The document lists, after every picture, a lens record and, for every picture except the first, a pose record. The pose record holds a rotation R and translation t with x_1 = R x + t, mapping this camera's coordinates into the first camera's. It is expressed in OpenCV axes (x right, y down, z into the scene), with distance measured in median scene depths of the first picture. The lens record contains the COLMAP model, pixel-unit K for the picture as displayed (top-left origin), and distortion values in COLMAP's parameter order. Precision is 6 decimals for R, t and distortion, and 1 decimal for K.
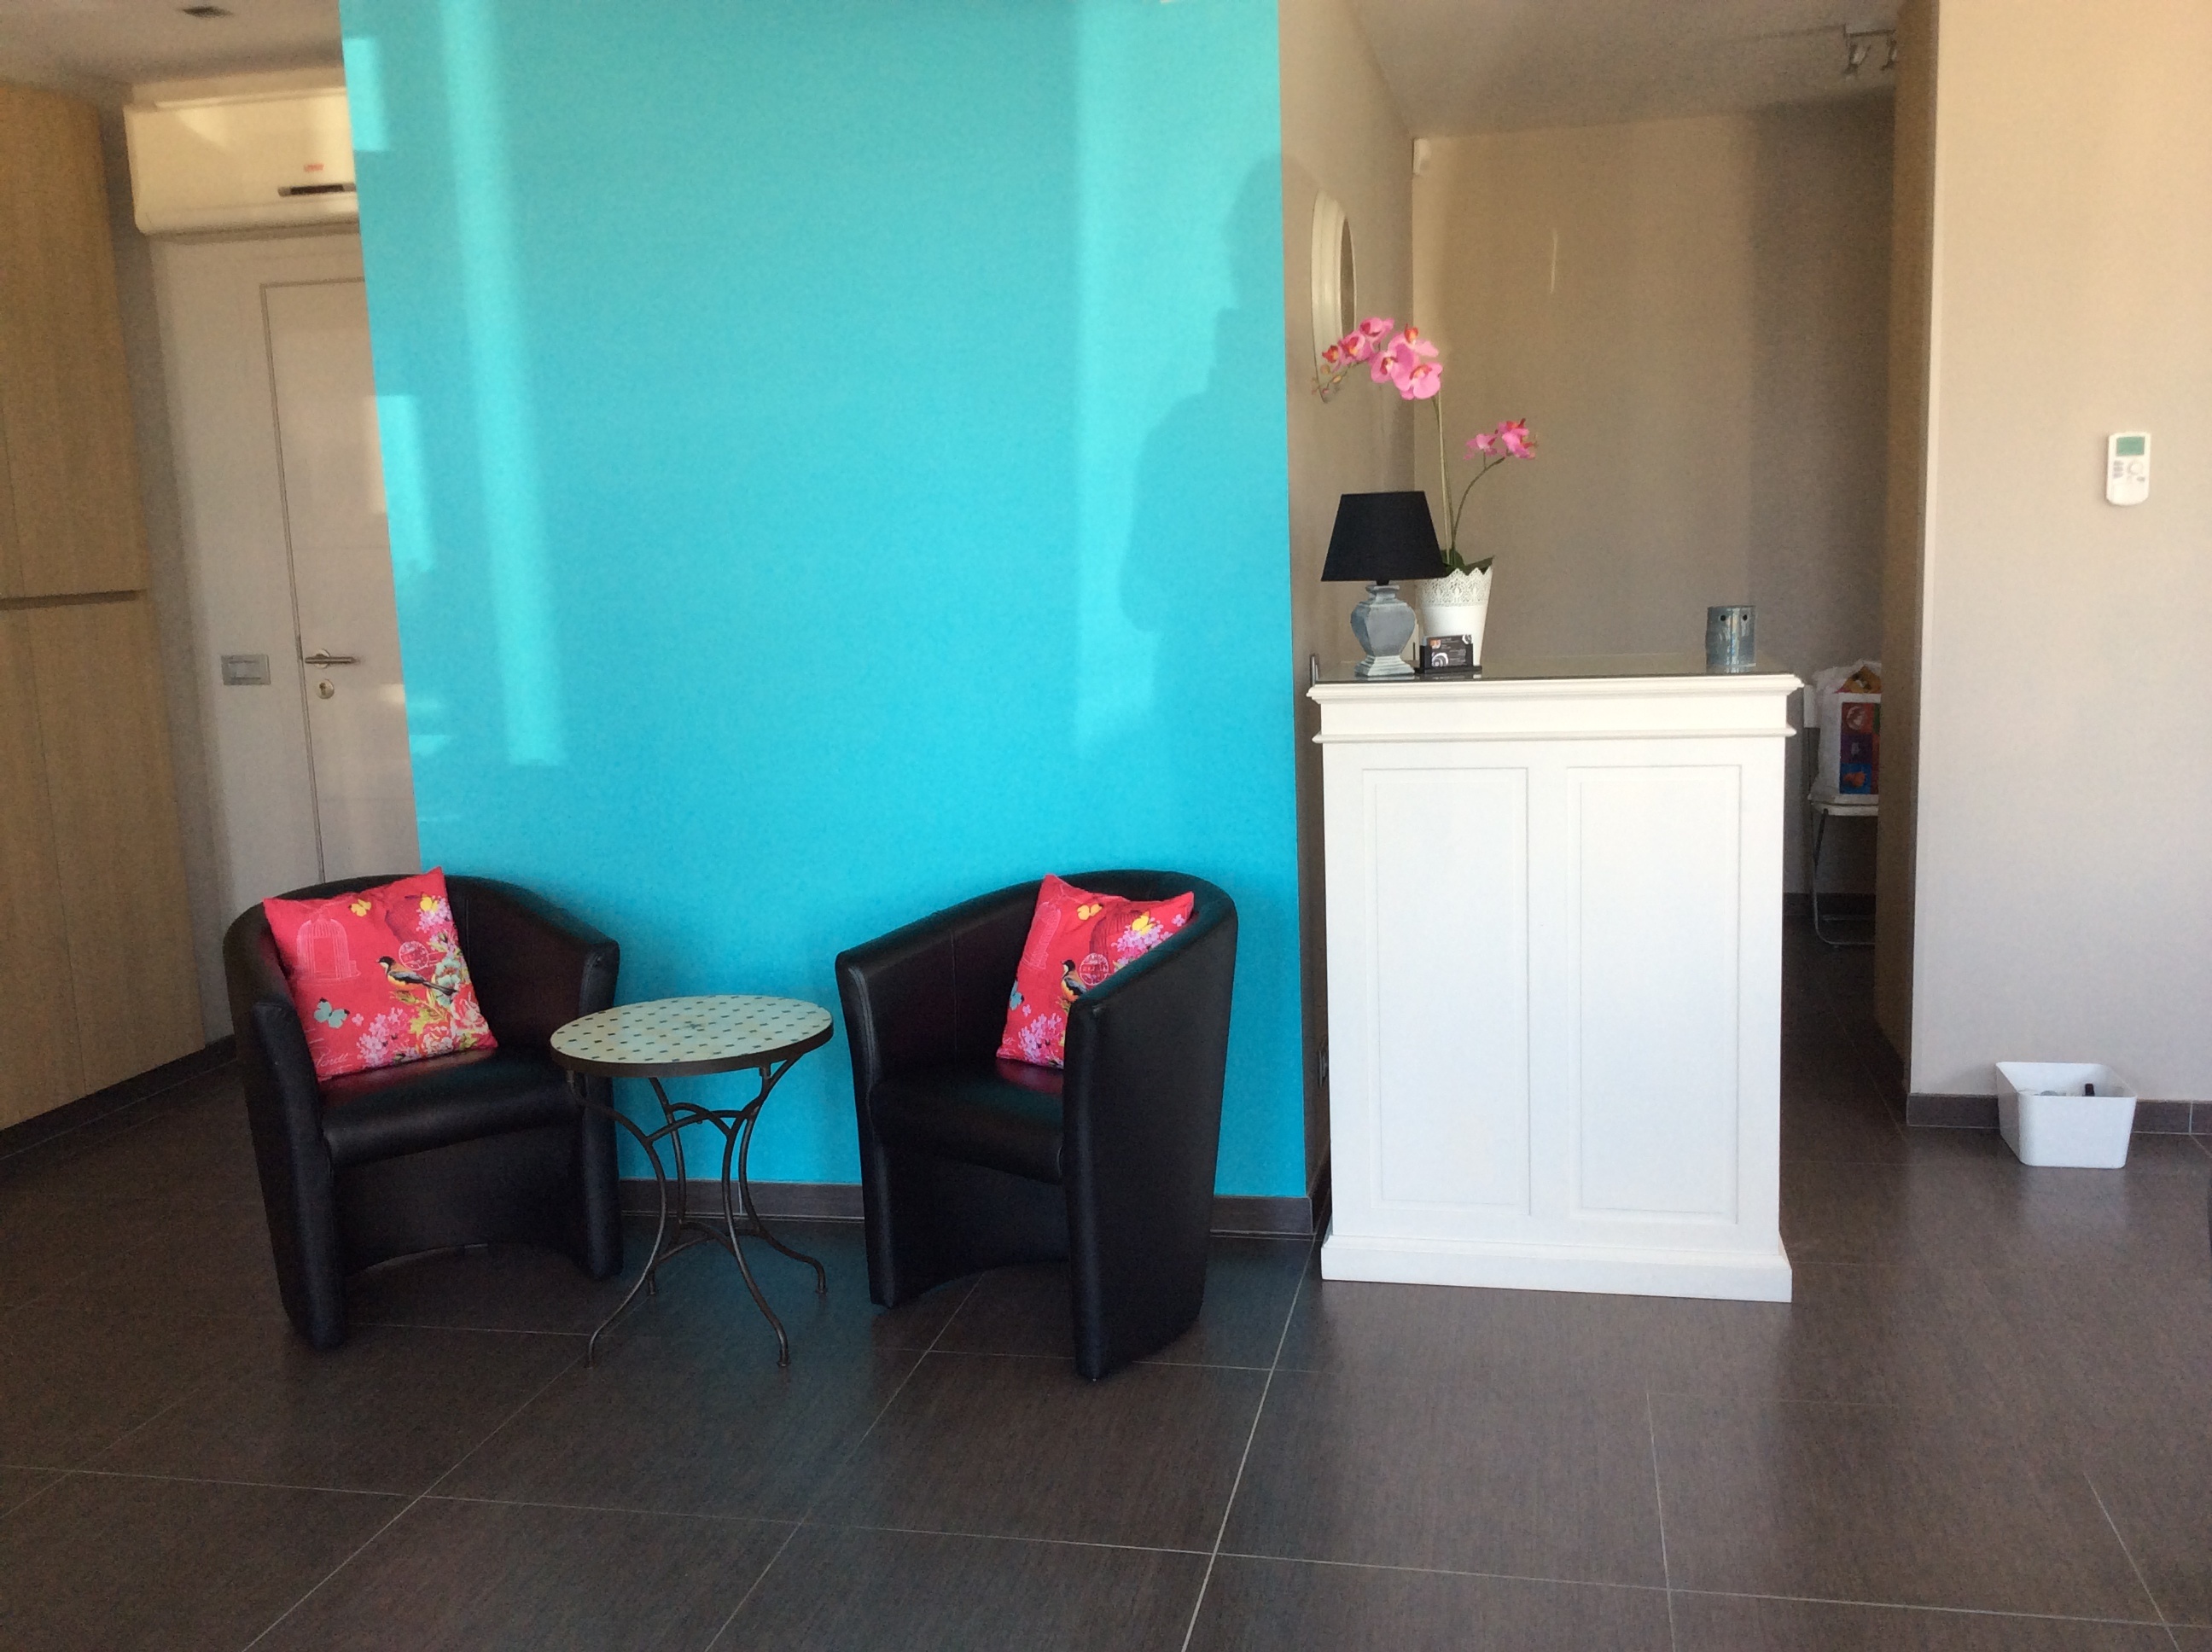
lens RADIAL K [[2012.9, 0, 1106.0], [0, 2012.9, 826.0], [0, 0, 1]] dist [0.112927, -0.236162]
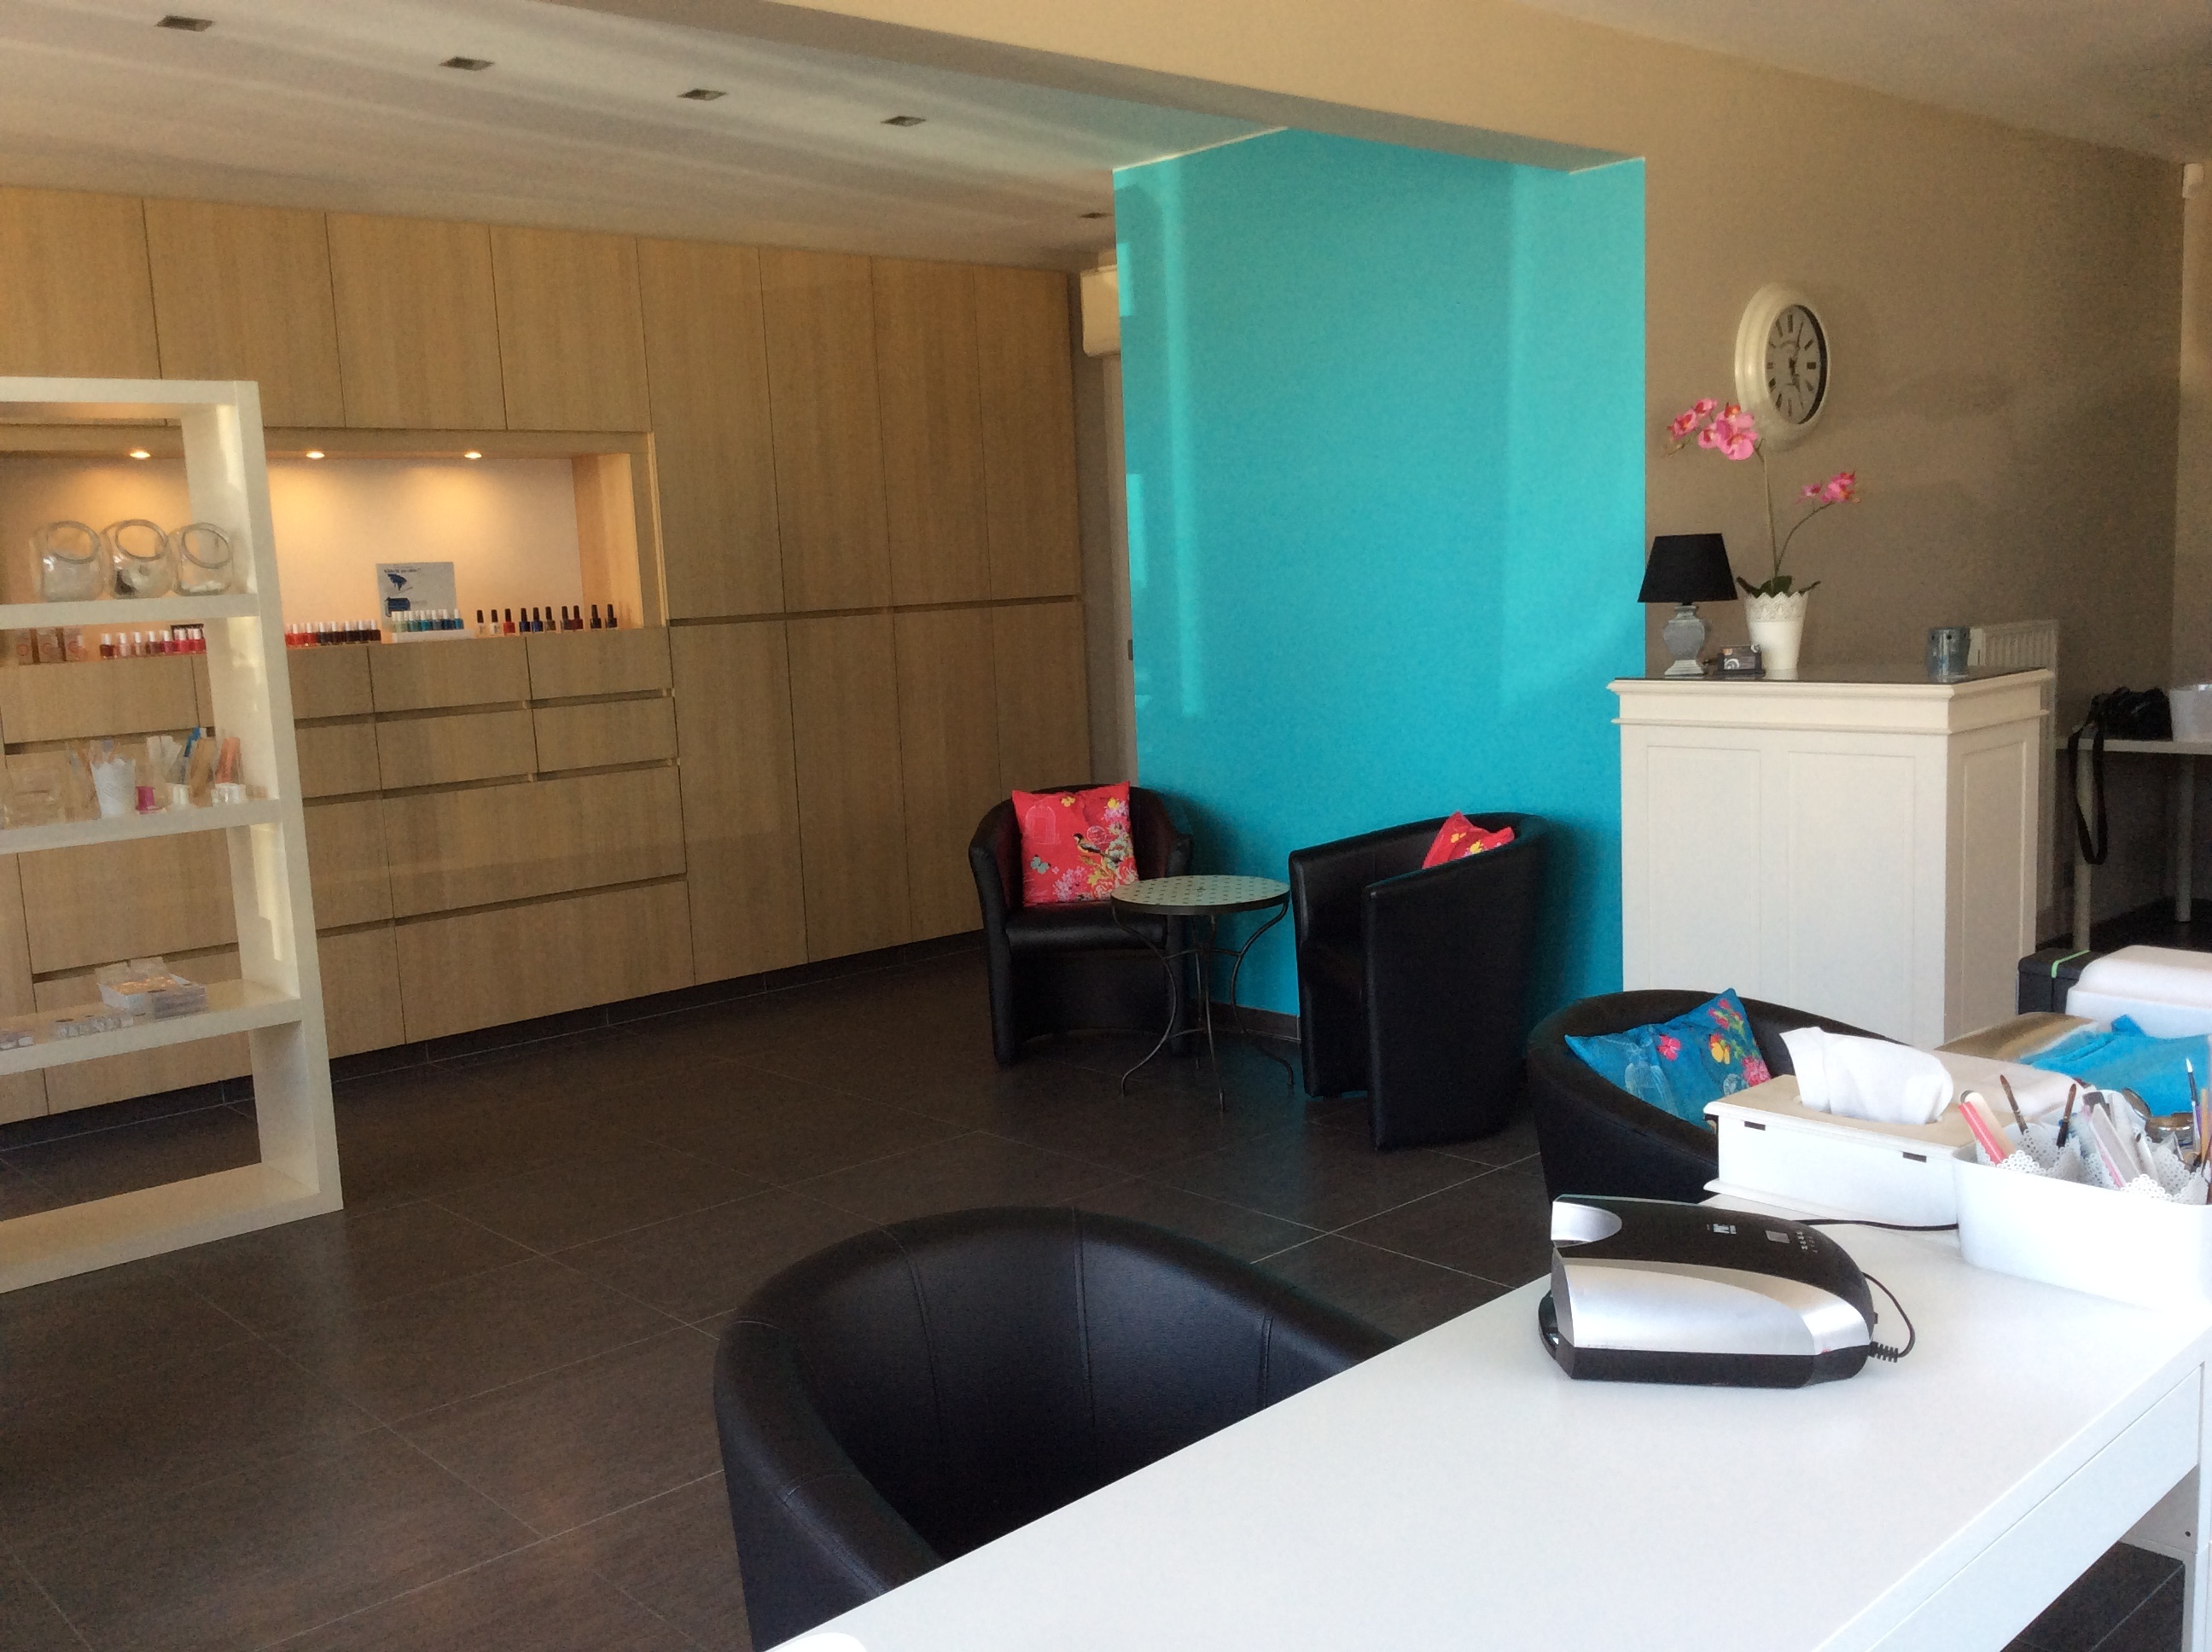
lens RADIAL K [[2012.9, 0, 1106.0], [0, 2012.9, 826.0], [0, 0, 1]] dist [0.112927, -0.236162]
pose [[0.814701, 0.076406, -0.574825, 0.589060], [-0.071491, 0.996953, 0.031193, 0.008349], [0.575457, 0.015682, 0.817682, -0.280036]]
